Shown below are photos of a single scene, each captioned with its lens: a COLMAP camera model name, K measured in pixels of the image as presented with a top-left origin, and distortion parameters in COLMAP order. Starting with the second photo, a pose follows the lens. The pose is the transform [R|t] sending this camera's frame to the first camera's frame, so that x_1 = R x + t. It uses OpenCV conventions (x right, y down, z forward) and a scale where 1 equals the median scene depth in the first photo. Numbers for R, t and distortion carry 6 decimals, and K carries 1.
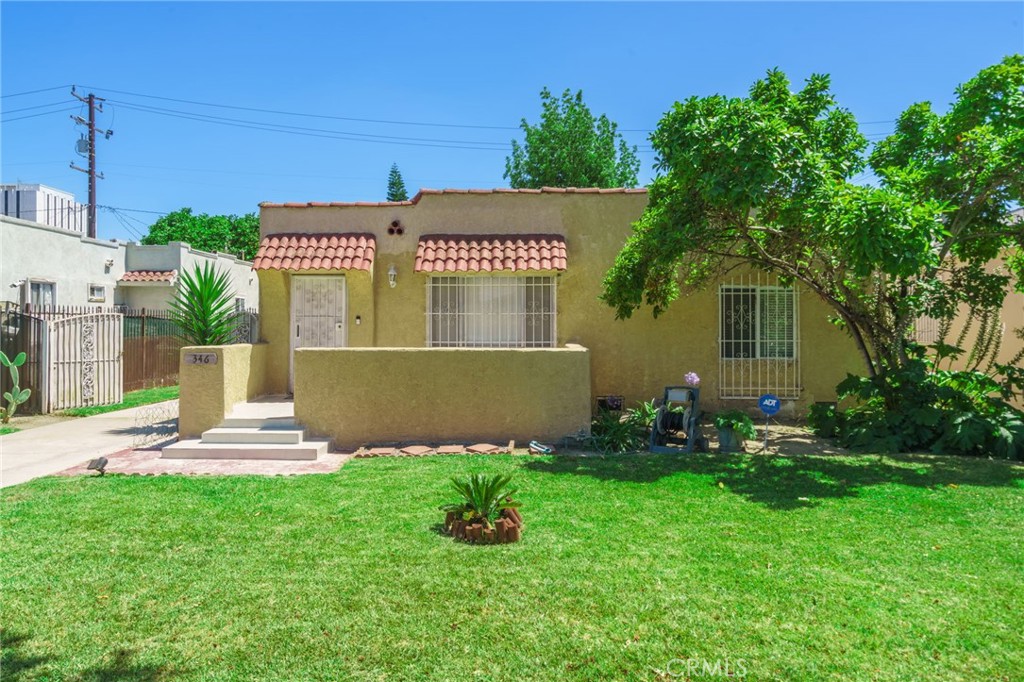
lens RADIAL K [[662.0, 0, 487.1], [0, 662.0, 312.3], [0, 0, 1]] dist [0.001245, 0.003062]
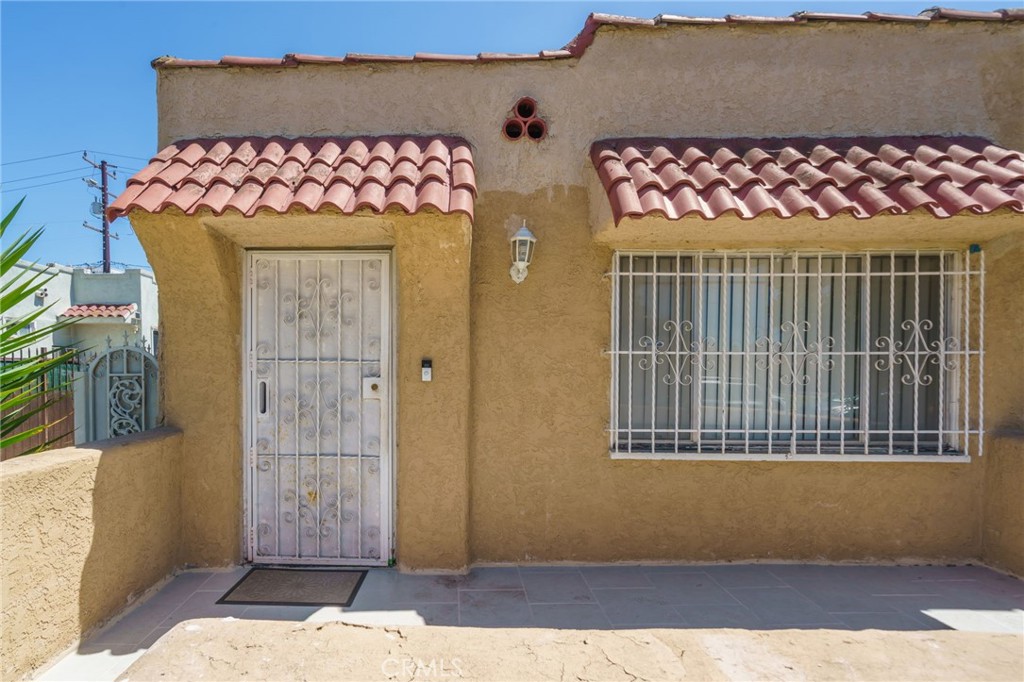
lens RADIAL K [[477.7, 0, 441.4], [0, 477.7, 379.6], [0, 0, 1]] dist [-0.002489, 0.002362]
pose [[0.999848, 0.001706, 0.017339, -0.189311], [-0.002421, 0.999144, 0.041304, 0.006082], [-0.017253, -0.041340, 0.998996, 0.729383]]
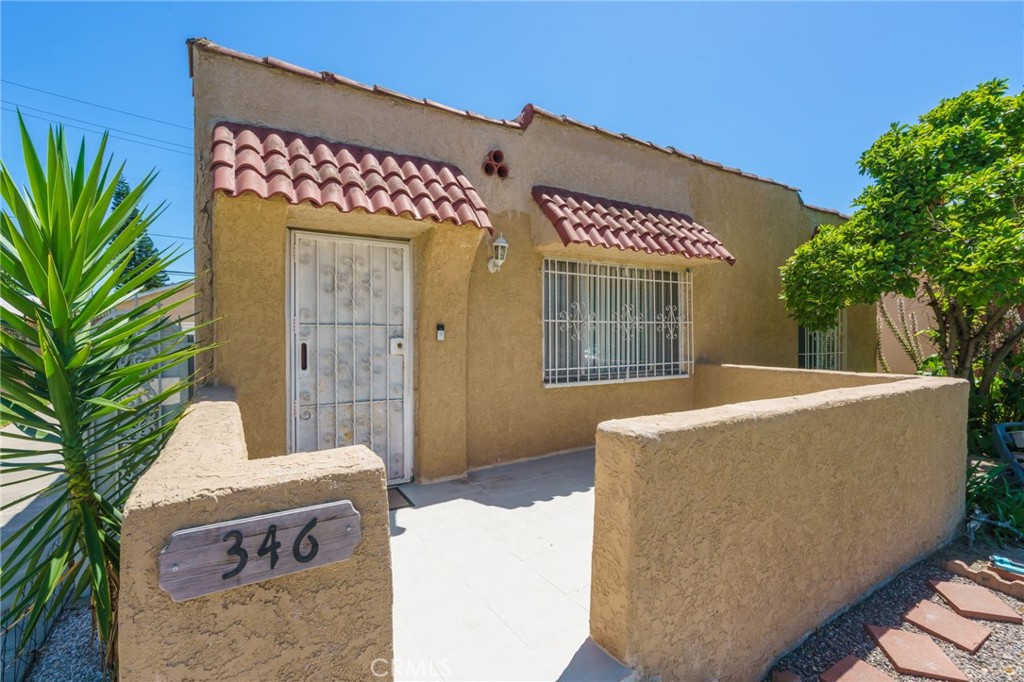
lens RADIAL K [[472.8, 0, 500.1], [0, 472.8, 336.5], [0, 0, 1]] dist [-0.000995, 0.001090]
pose [[0.833277, -0.006408, 0.552819, -0.352669], [-0.007075, 0.999727, 0.022252, 0.006603], [-0.552811, -0.022453, 0.833004, 0.668973]]
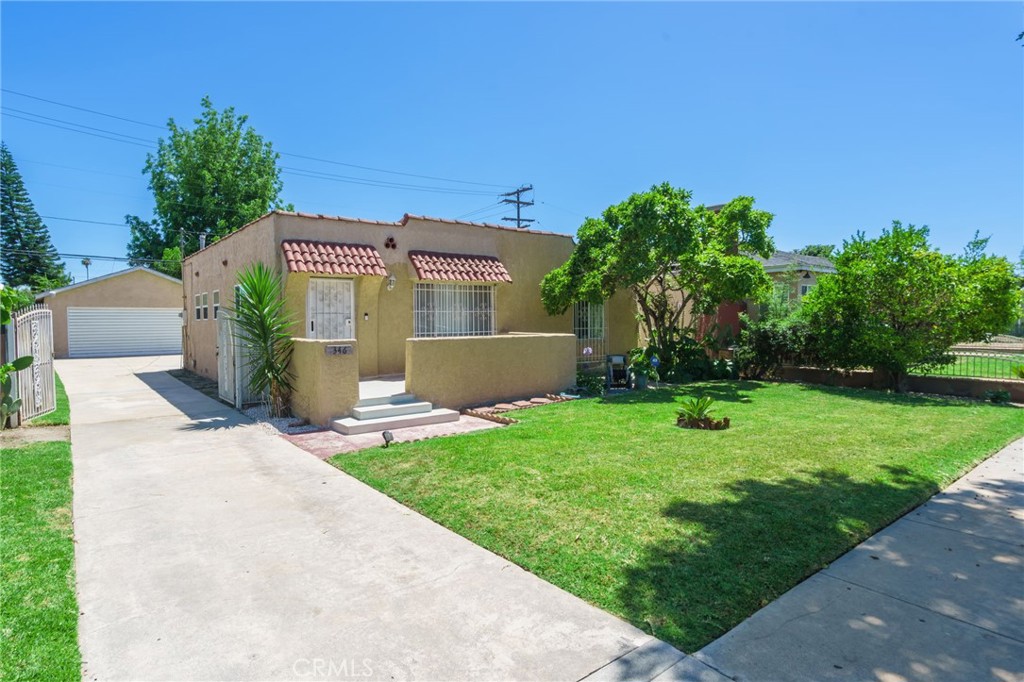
lens RADIAL K [[554.3, 0, 496.9], [0, 554.3, 326.6], [0, 0, 1]] dist [0.004715, 0.002797]
pose [[0.774260, -0.014046, 0.632712, -0.649421], [-0.005709, 0.999558, 0.029175, -0.001048], [-0.632842, -0.026201, 0.773838, 0.055828]]
